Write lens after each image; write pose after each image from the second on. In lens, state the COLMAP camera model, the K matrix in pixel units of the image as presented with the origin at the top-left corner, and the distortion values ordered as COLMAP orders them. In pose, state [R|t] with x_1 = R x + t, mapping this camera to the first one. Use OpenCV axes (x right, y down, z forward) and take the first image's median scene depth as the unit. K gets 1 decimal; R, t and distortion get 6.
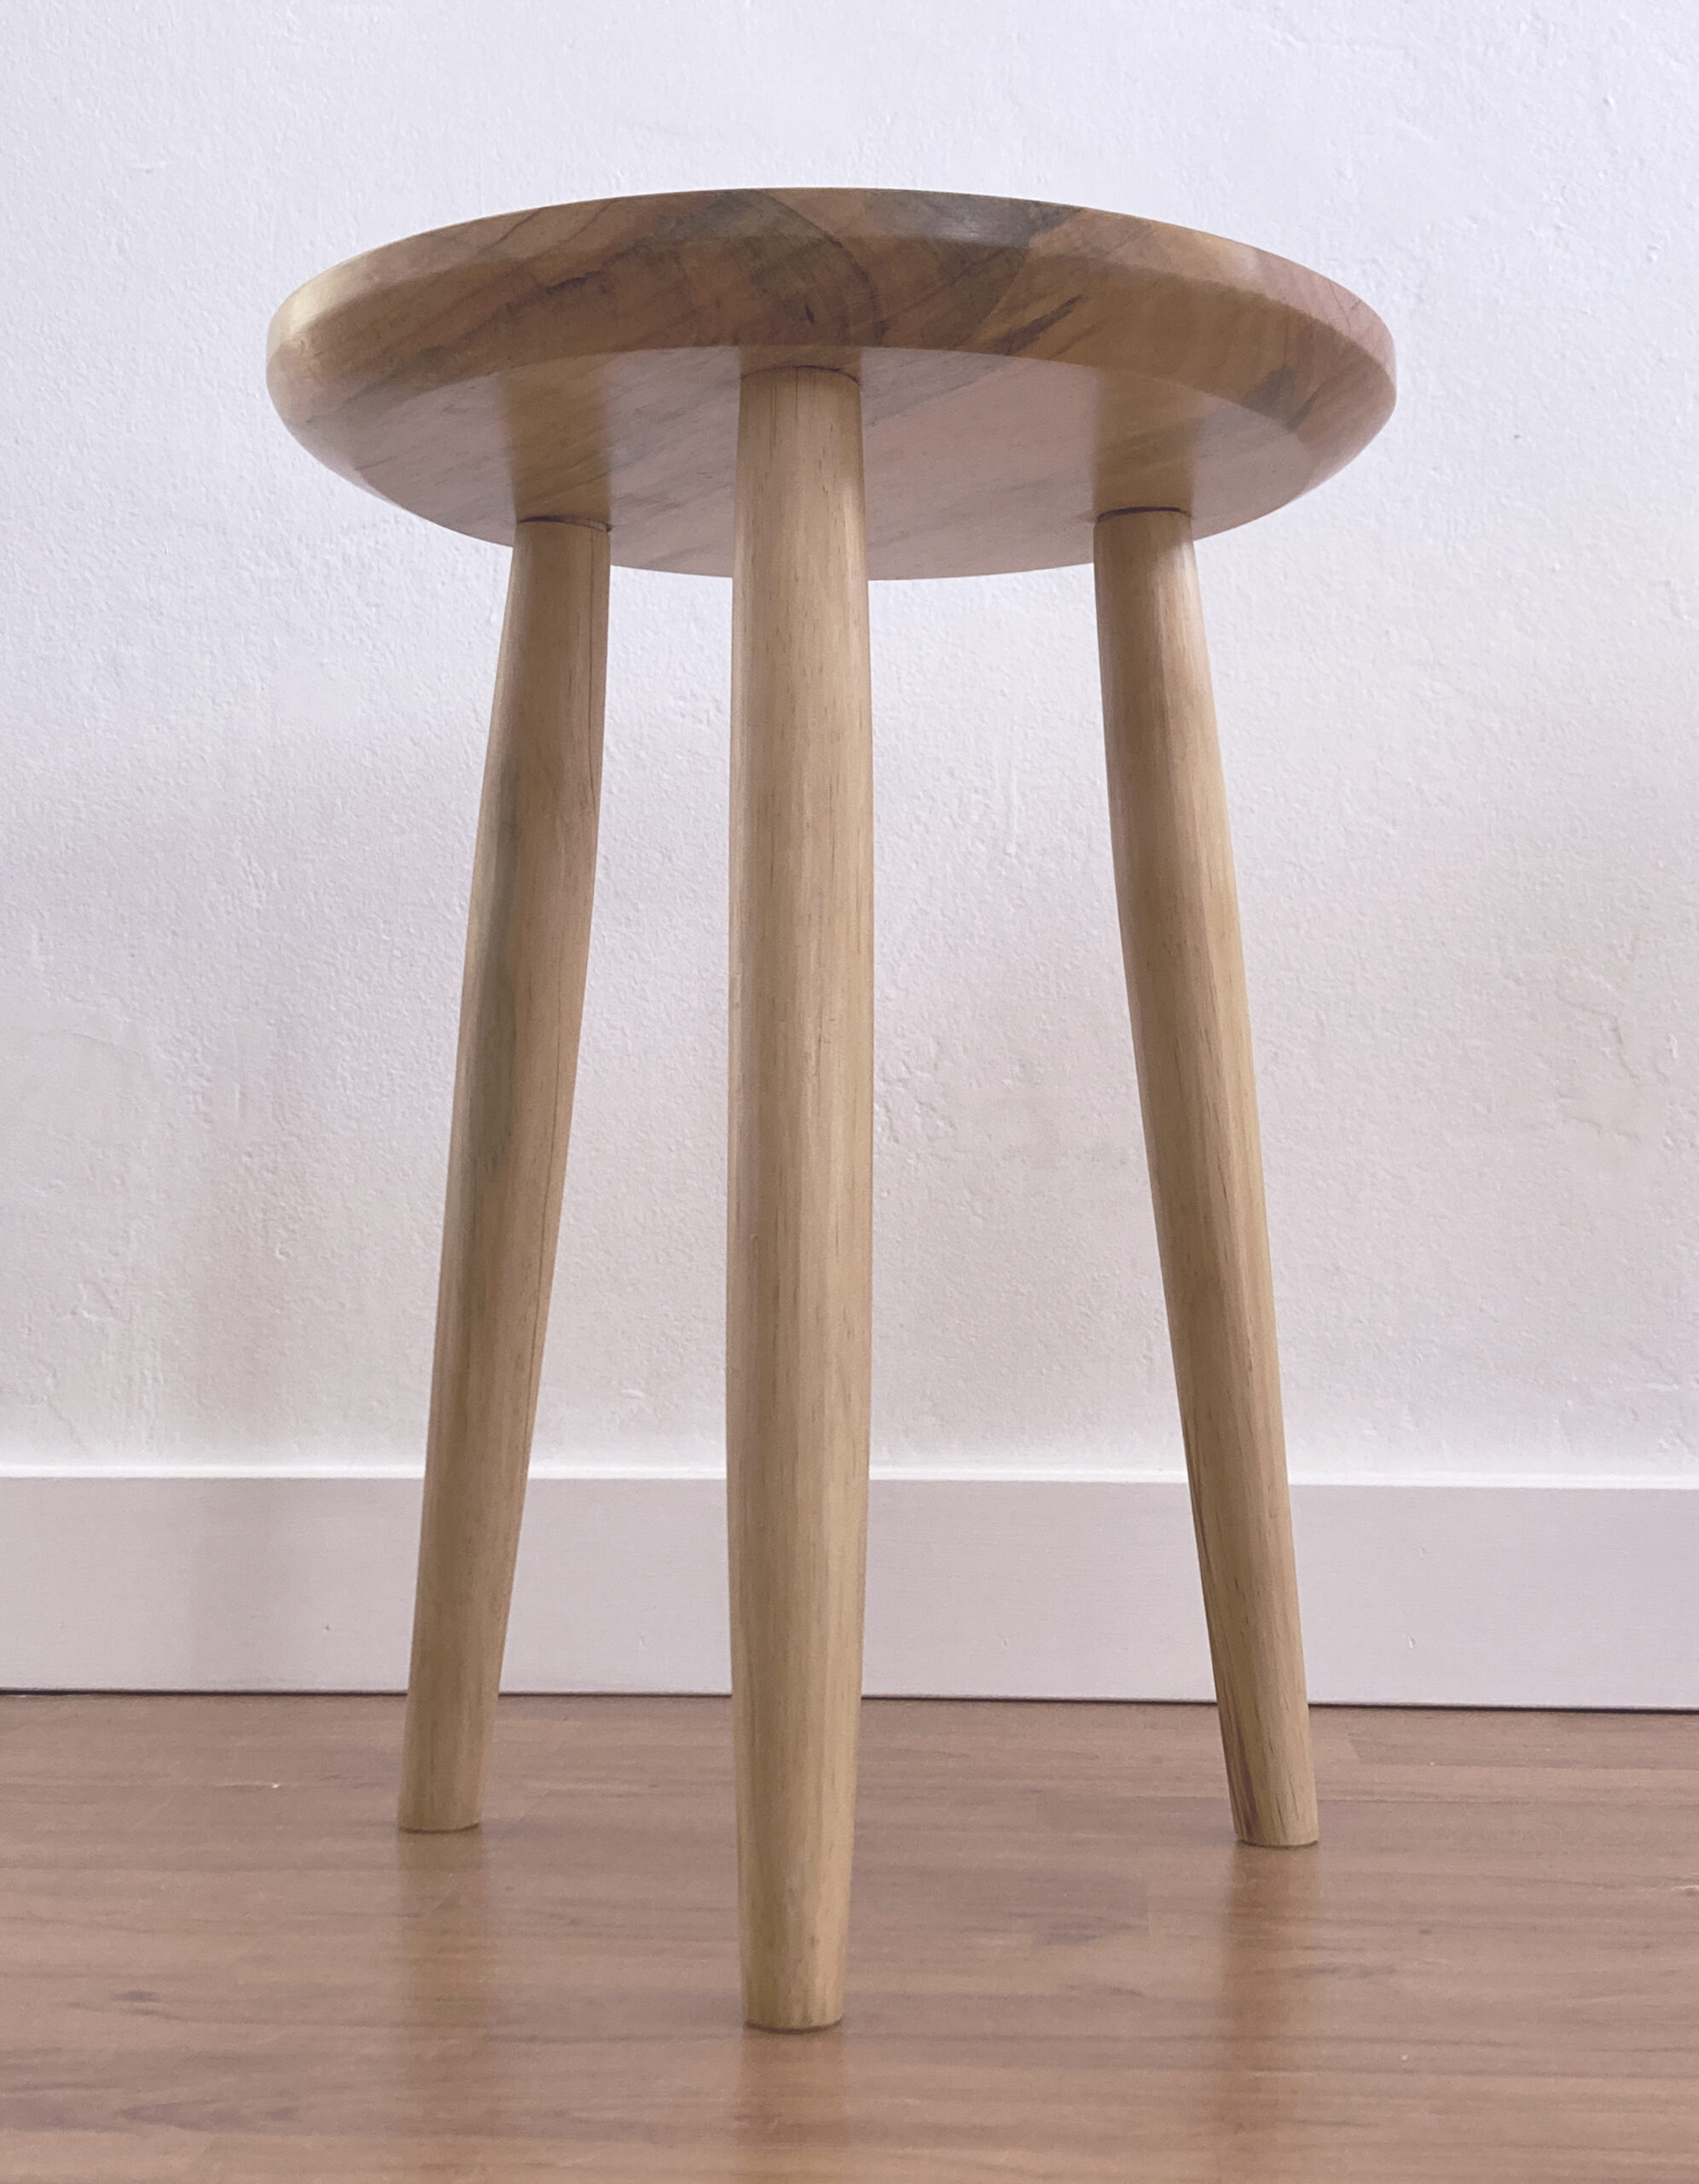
lens RADIAL K [[2812.8, 0, 912.6], [0, 2812.8, 1144.1], [0, 0, 1]] dist [0.215722, -0.873108]
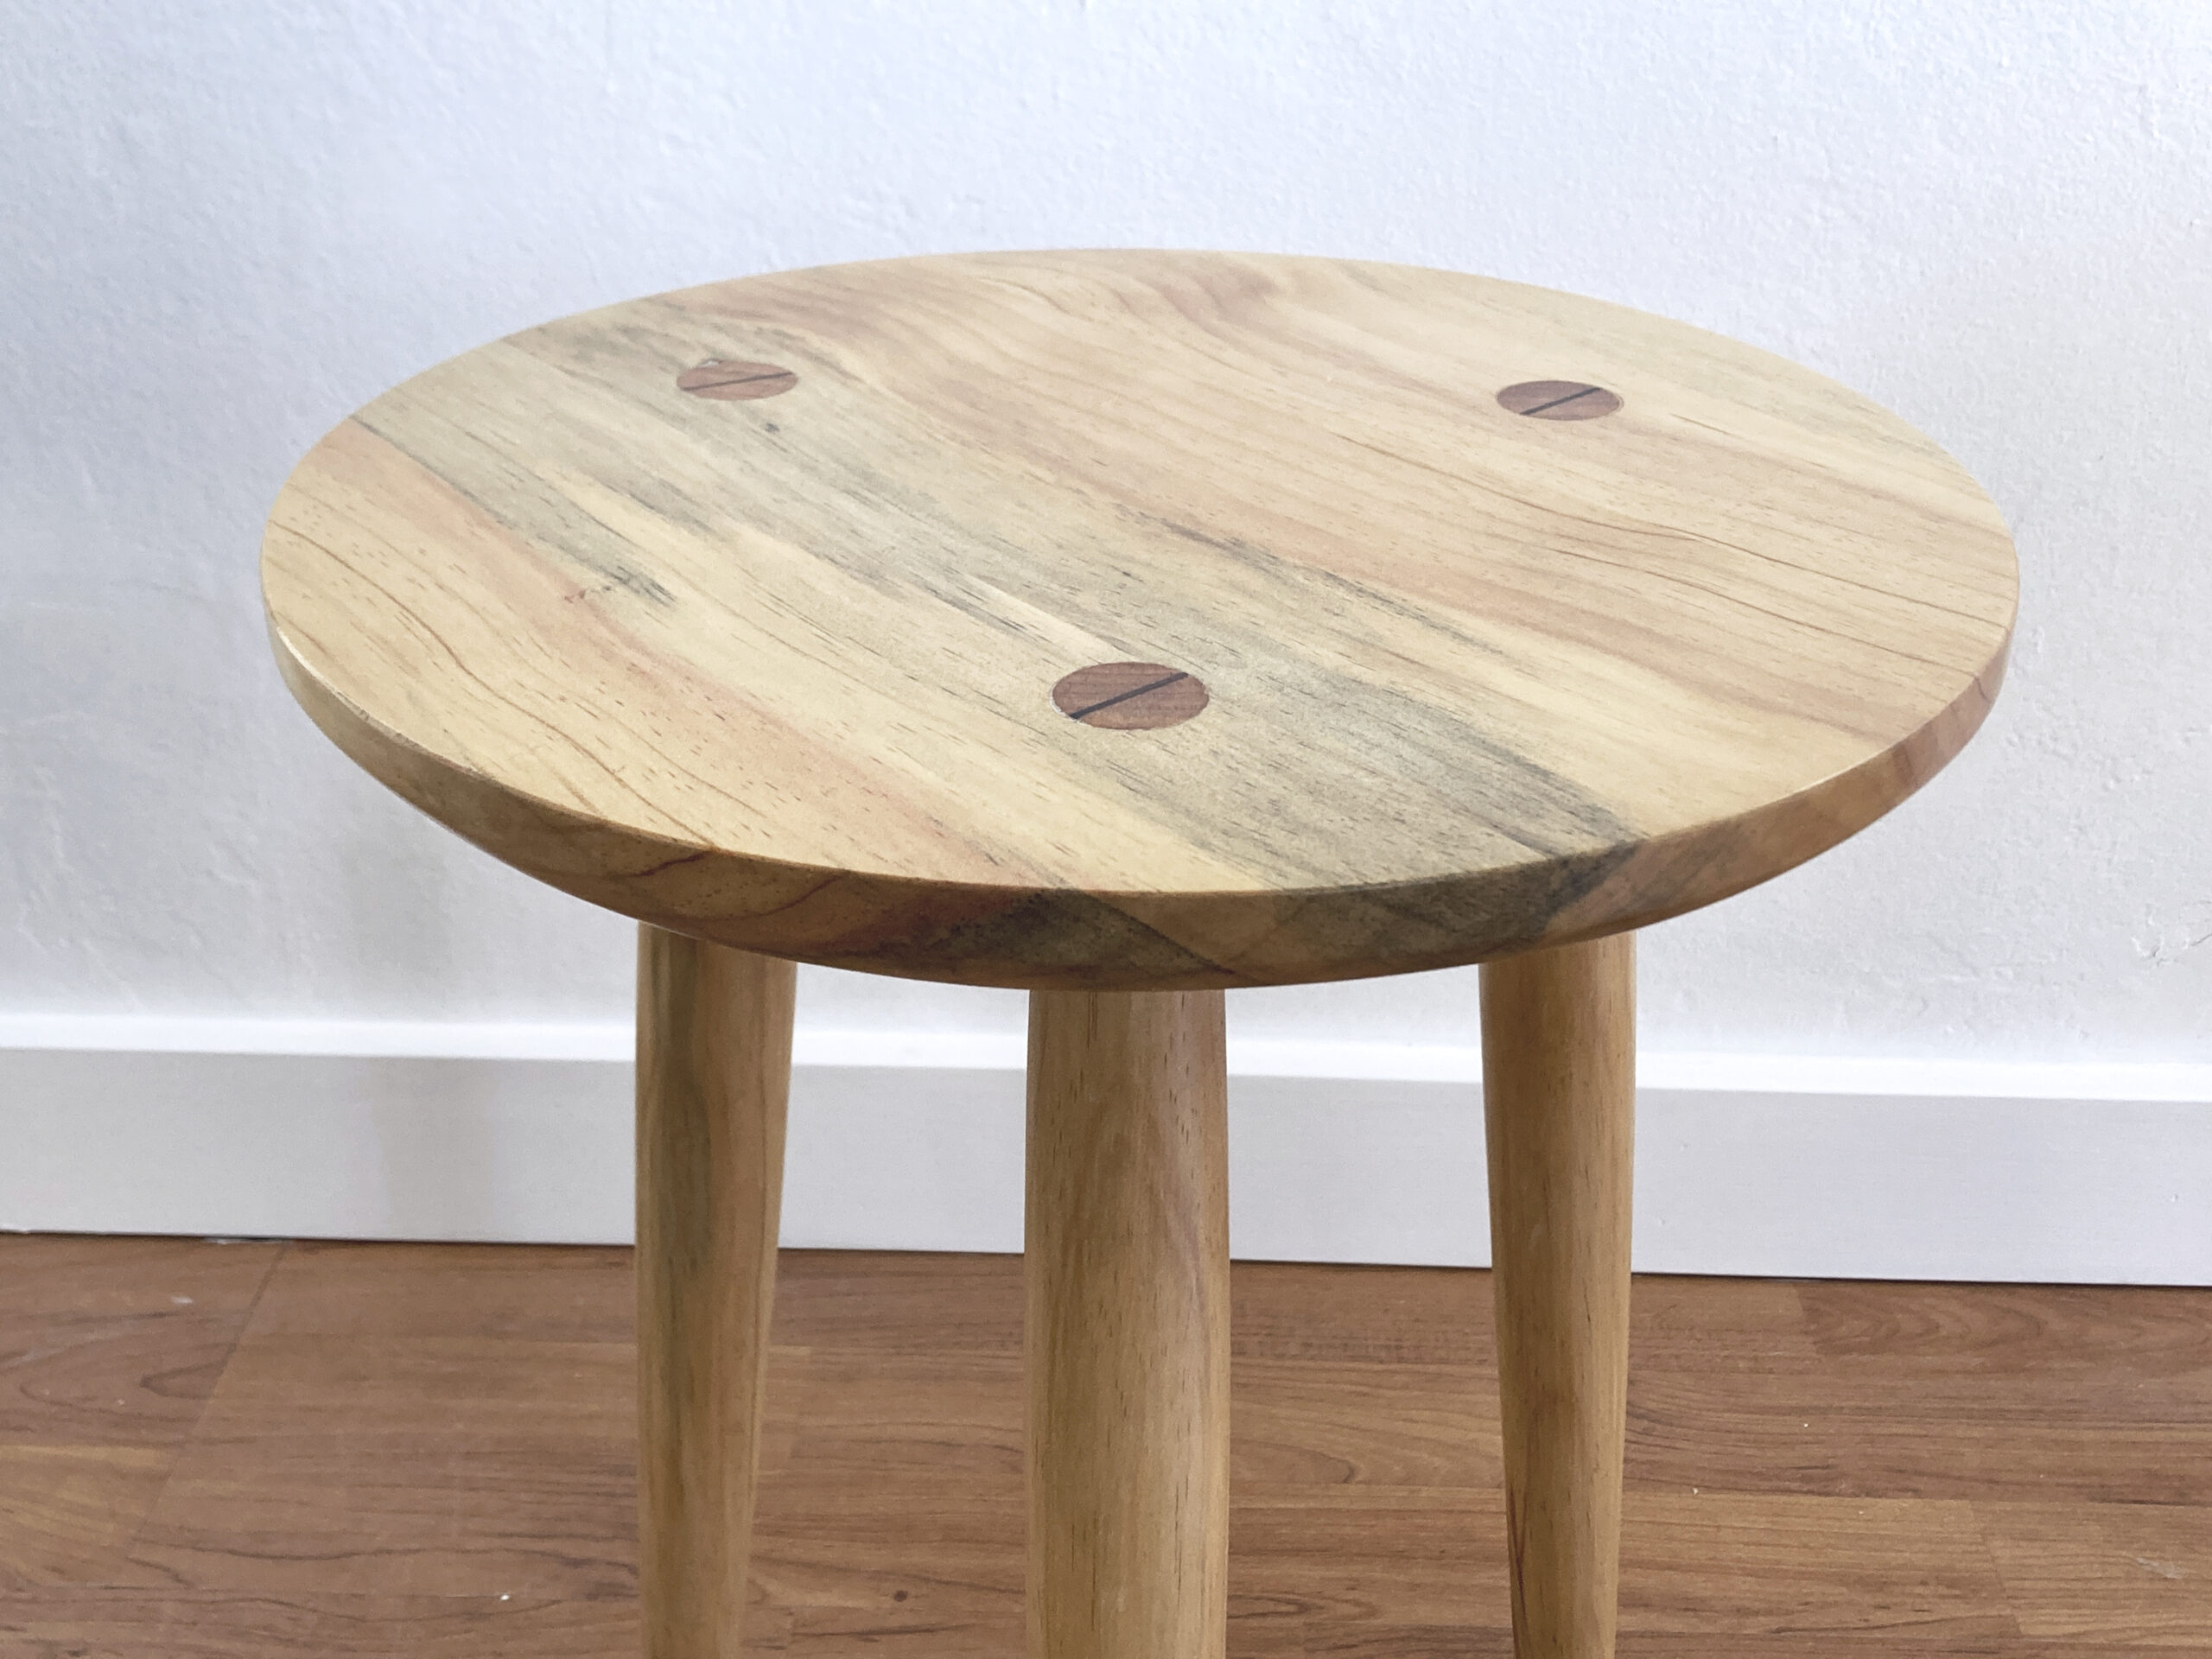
lens RADIAL K [[2442.4, 0, 1111.4], [0, 2442.4, 823.1], [0, 0, 1]] dist [0.052303, -0.133463]
pose [[0.999375, -0.008973, 0.034195, -0.038517], [-0.008378, 0.879589, 0.475661, -0.334209], [-0.034346, -0.475650, 0.878964, 0.329724]]
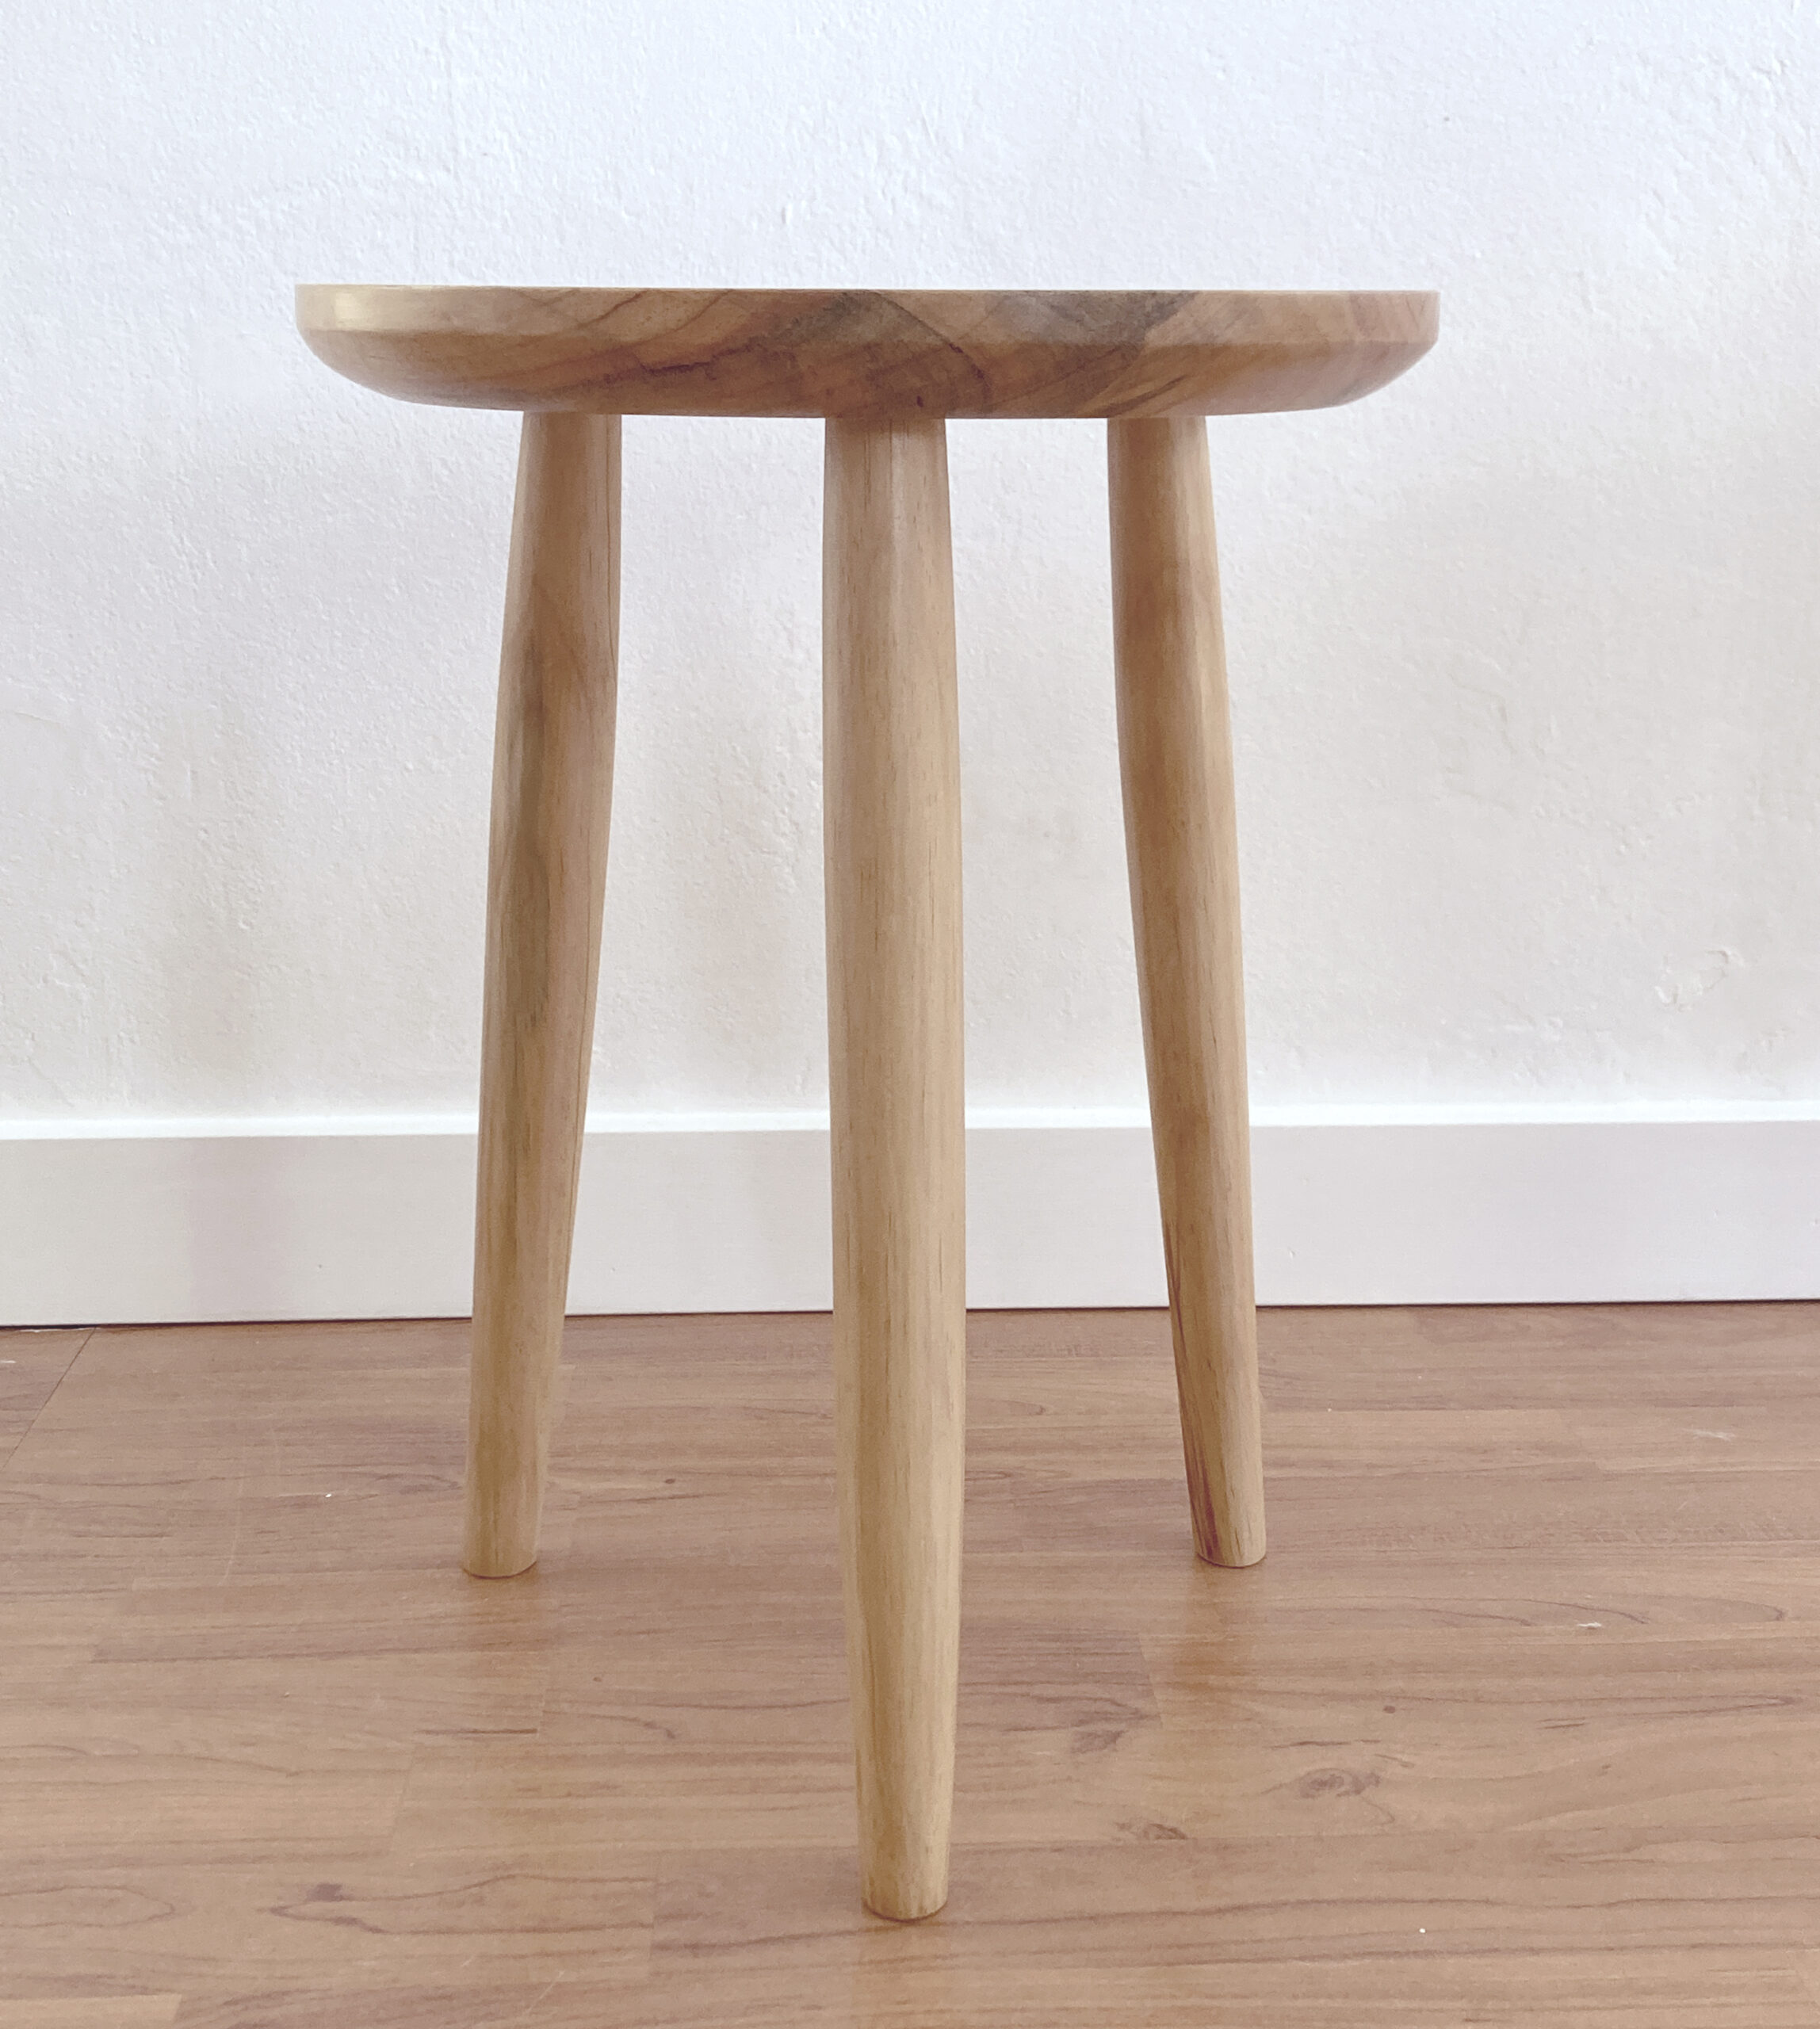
lens RADIAL K [[2597.5, 0, 923.7], [0, 2597.5, 1100.0], [0, 0, 1]] dist [0.155471, -0.498558]
pose [[0.993605, -0.030555, 0.108702, -0.082993], [-0.003483, 0.953942, 0.299972, -0.195561], [-0.112861, -0.298432, 0.947734, 0.037295]]
